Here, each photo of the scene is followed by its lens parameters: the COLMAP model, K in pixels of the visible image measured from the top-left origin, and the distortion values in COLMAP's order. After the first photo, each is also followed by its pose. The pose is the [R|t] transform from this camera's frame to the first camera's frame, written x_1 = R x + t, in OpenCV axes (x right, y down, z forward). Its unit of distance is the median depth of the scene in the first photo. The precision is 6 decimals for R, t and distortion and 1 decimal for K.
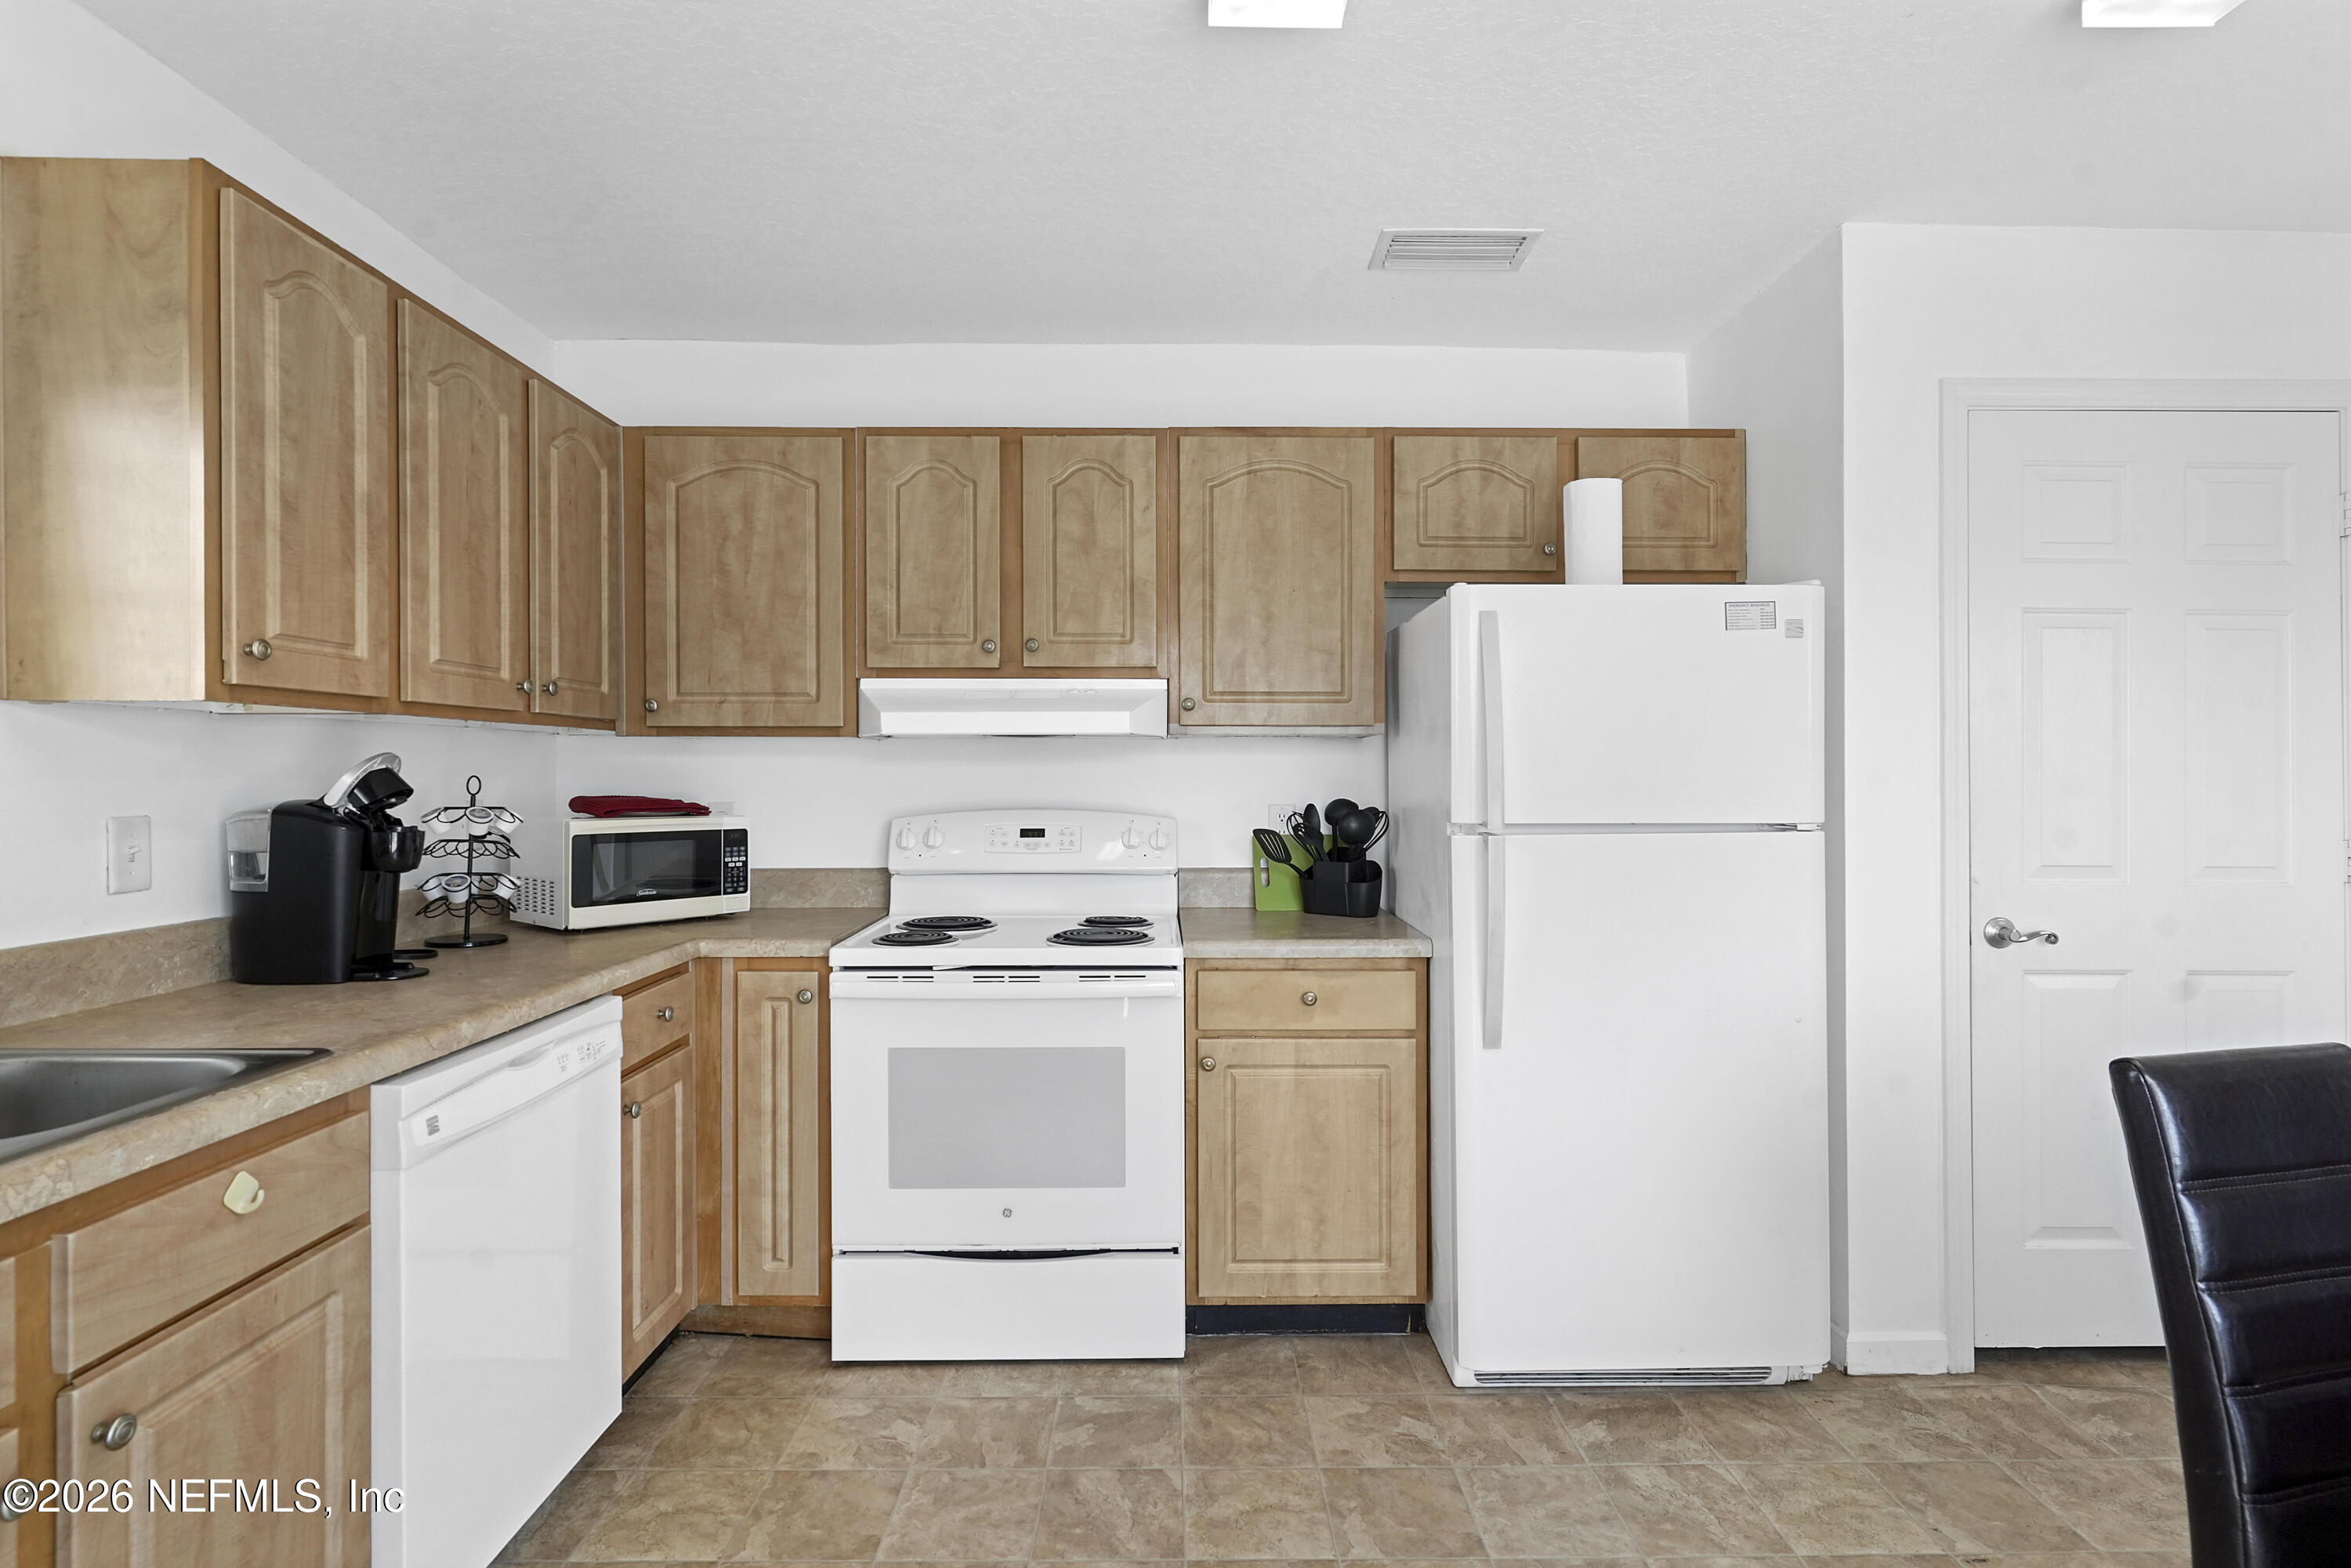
lens RADIAL K [[1168.2, 0, 1181.0], [0, 1168.2, 771.0], [0, 0, 1]] dist [0.001547, 0.001340]
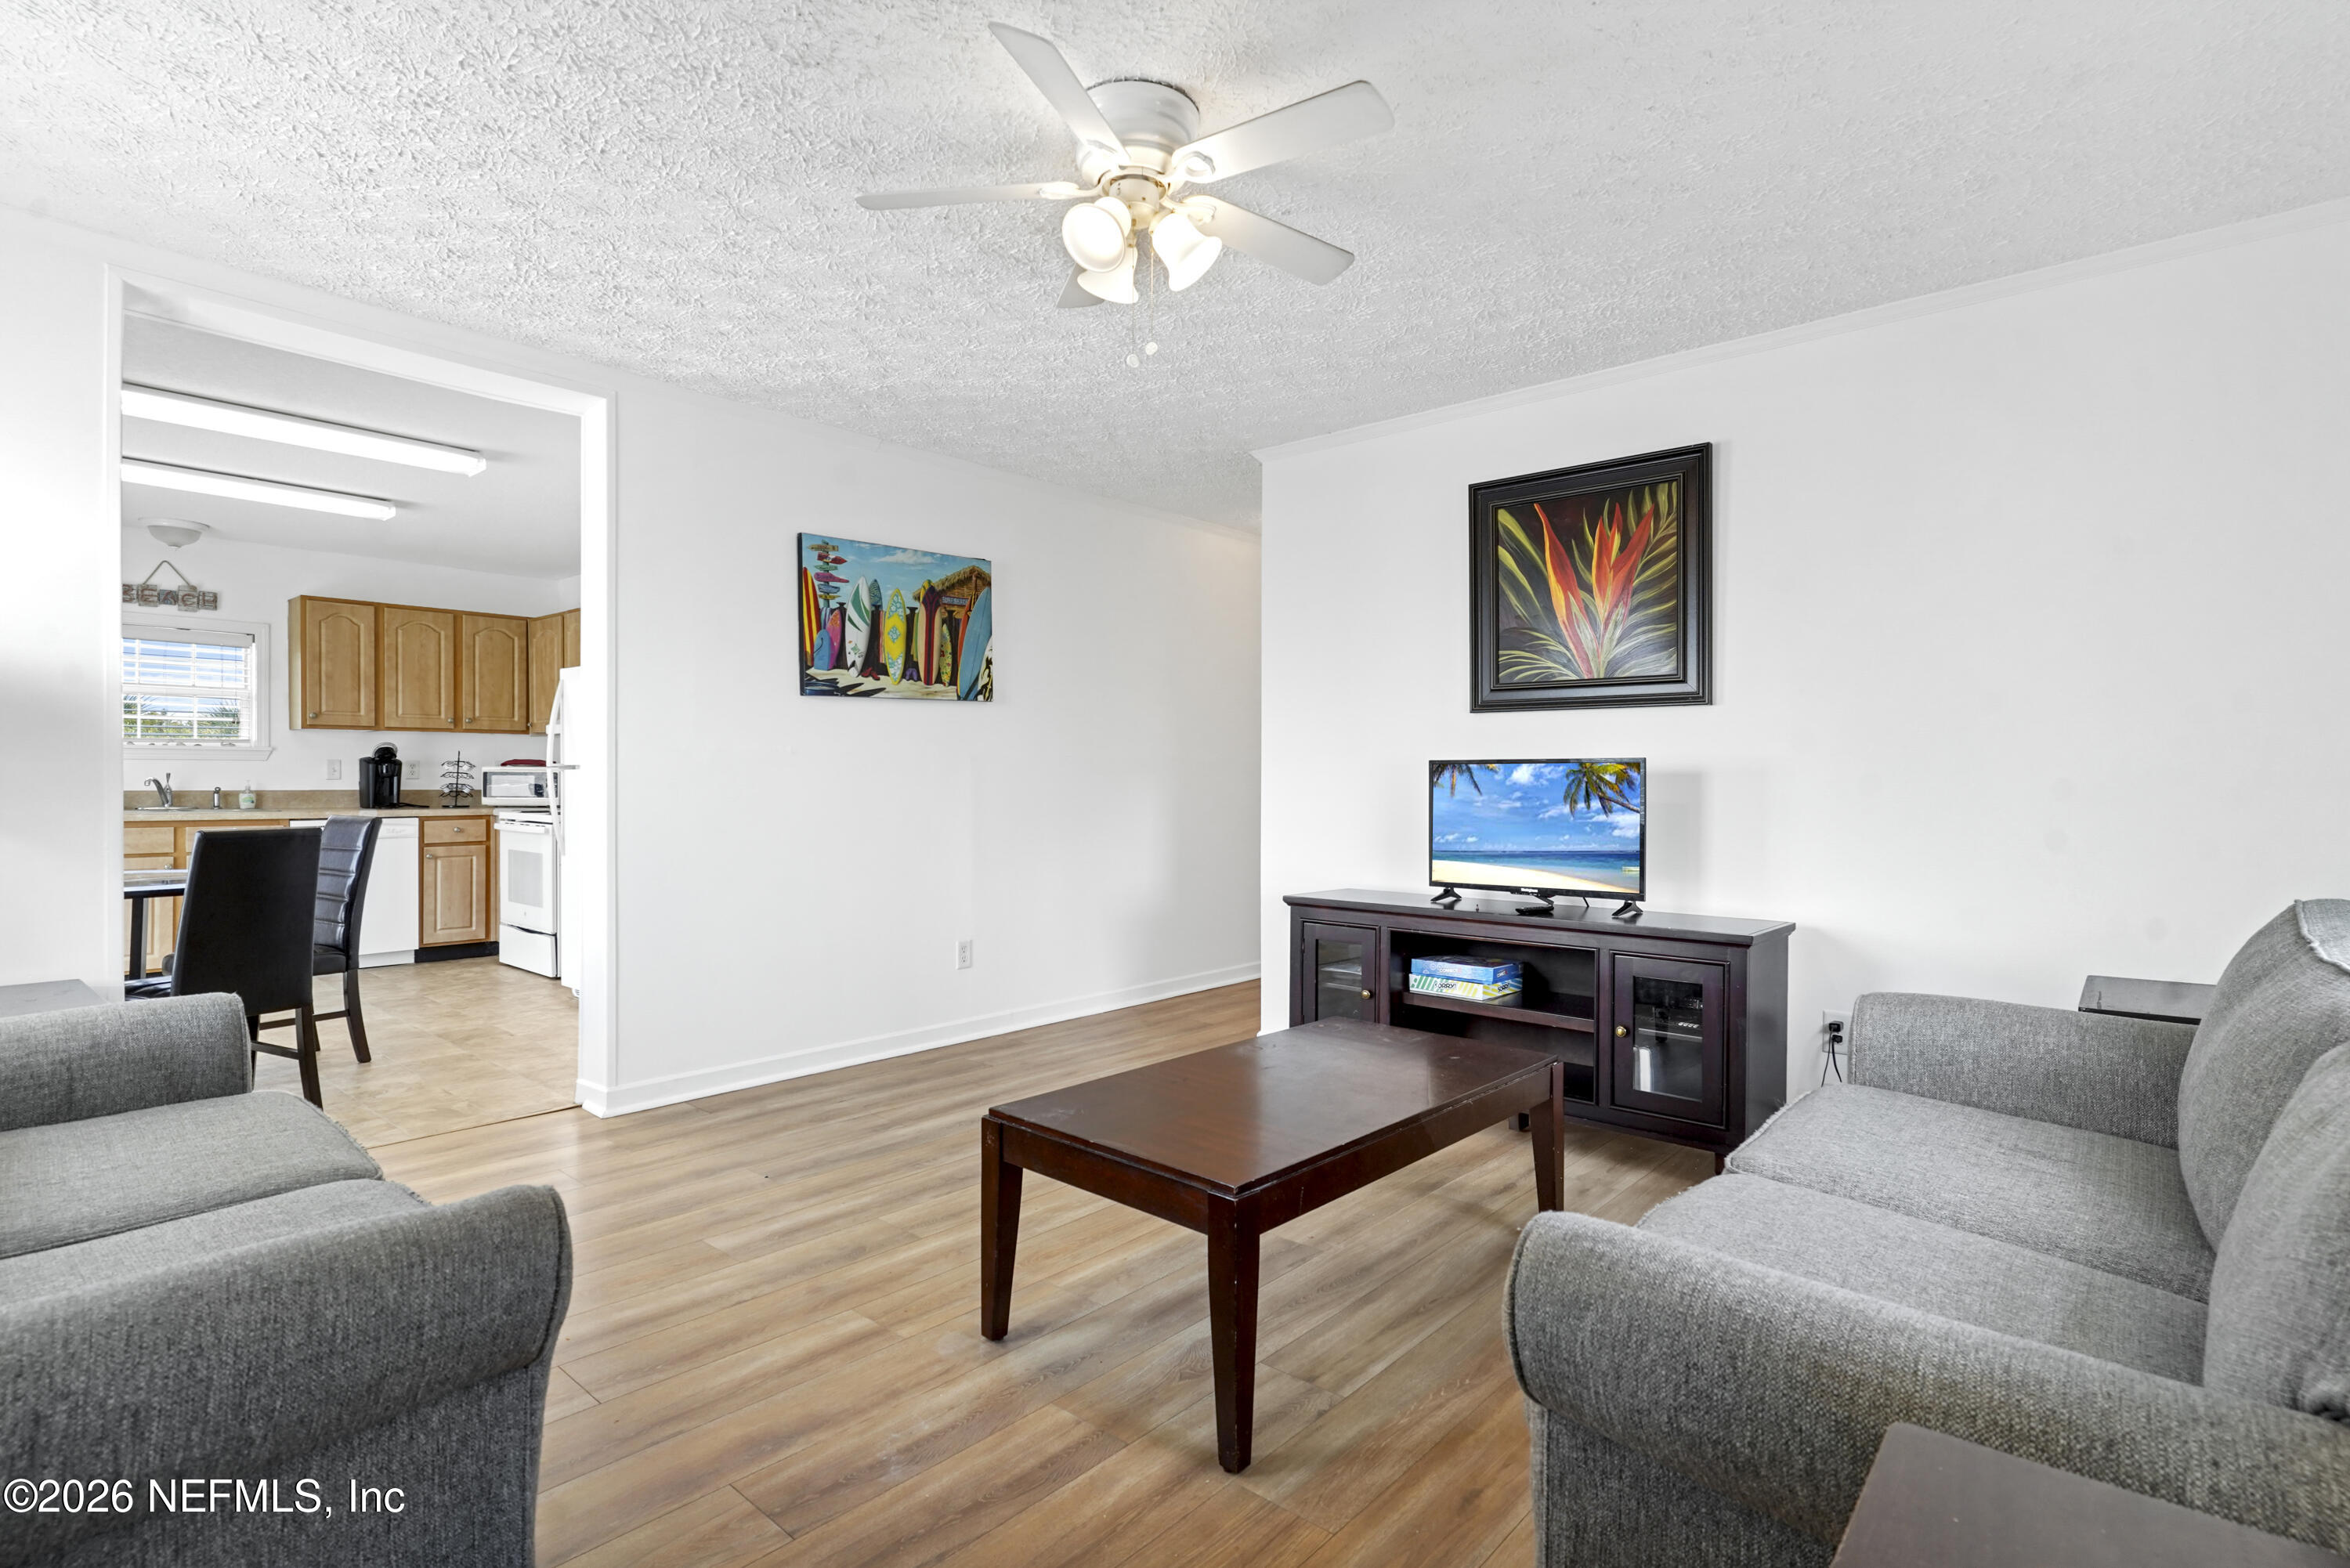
lens RADIAL K [[1127.5, 0, 1175.0], [0, 1127.5, 784.0], [0, 0, 1]] dist [-0.016400, 0.000250]
pose [[0.737871, 0.013969, -0.674797, 2.555193], [-0.006949, 0.999890, 0.013099, 0.037465], [0.674906, -0.004976, 0.737887, 0.124615]]
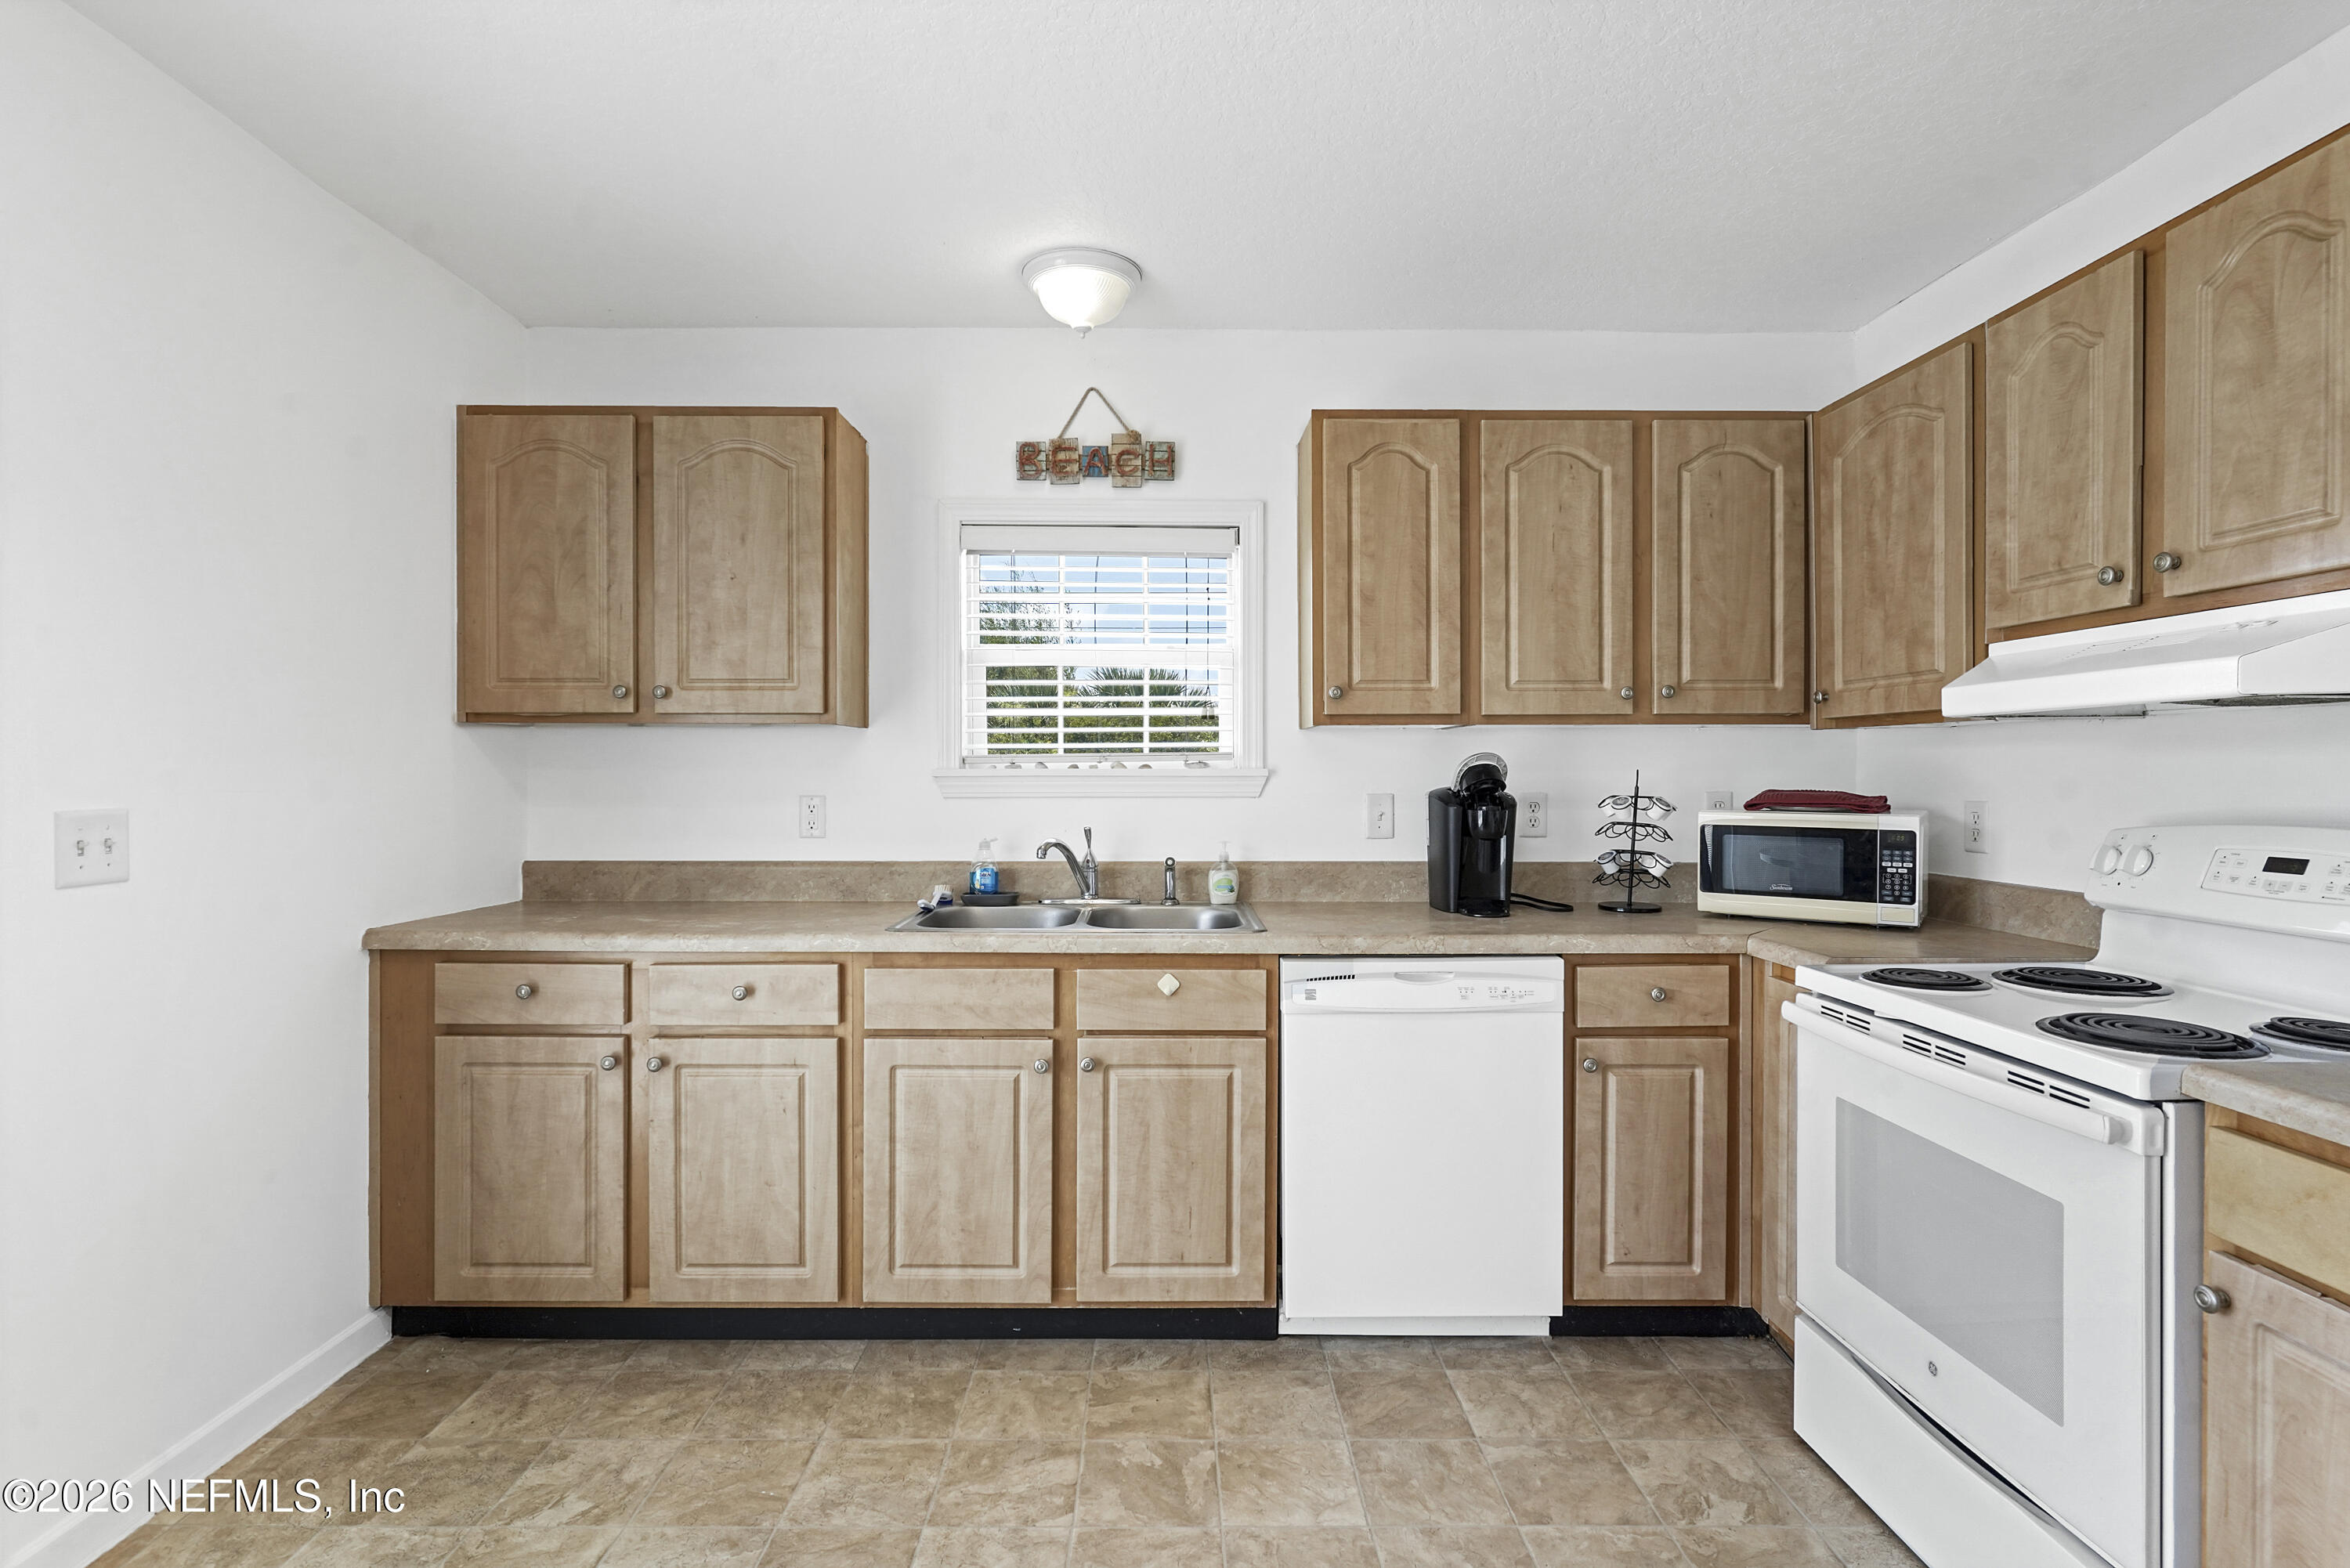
lens RADIAL K [[1178.6, 0, 1175.0], [0, 1178.6, 784.0], [0, 0, 1]] dist [-0.000573, 0.000542]
pose [[-0.015974, 0.011555, -0.999806, 0.577778], [0.003081, 0.999929, 0.011507, 0.003291], [0.999868, -0.002897, -0.016008, 0.528971]]
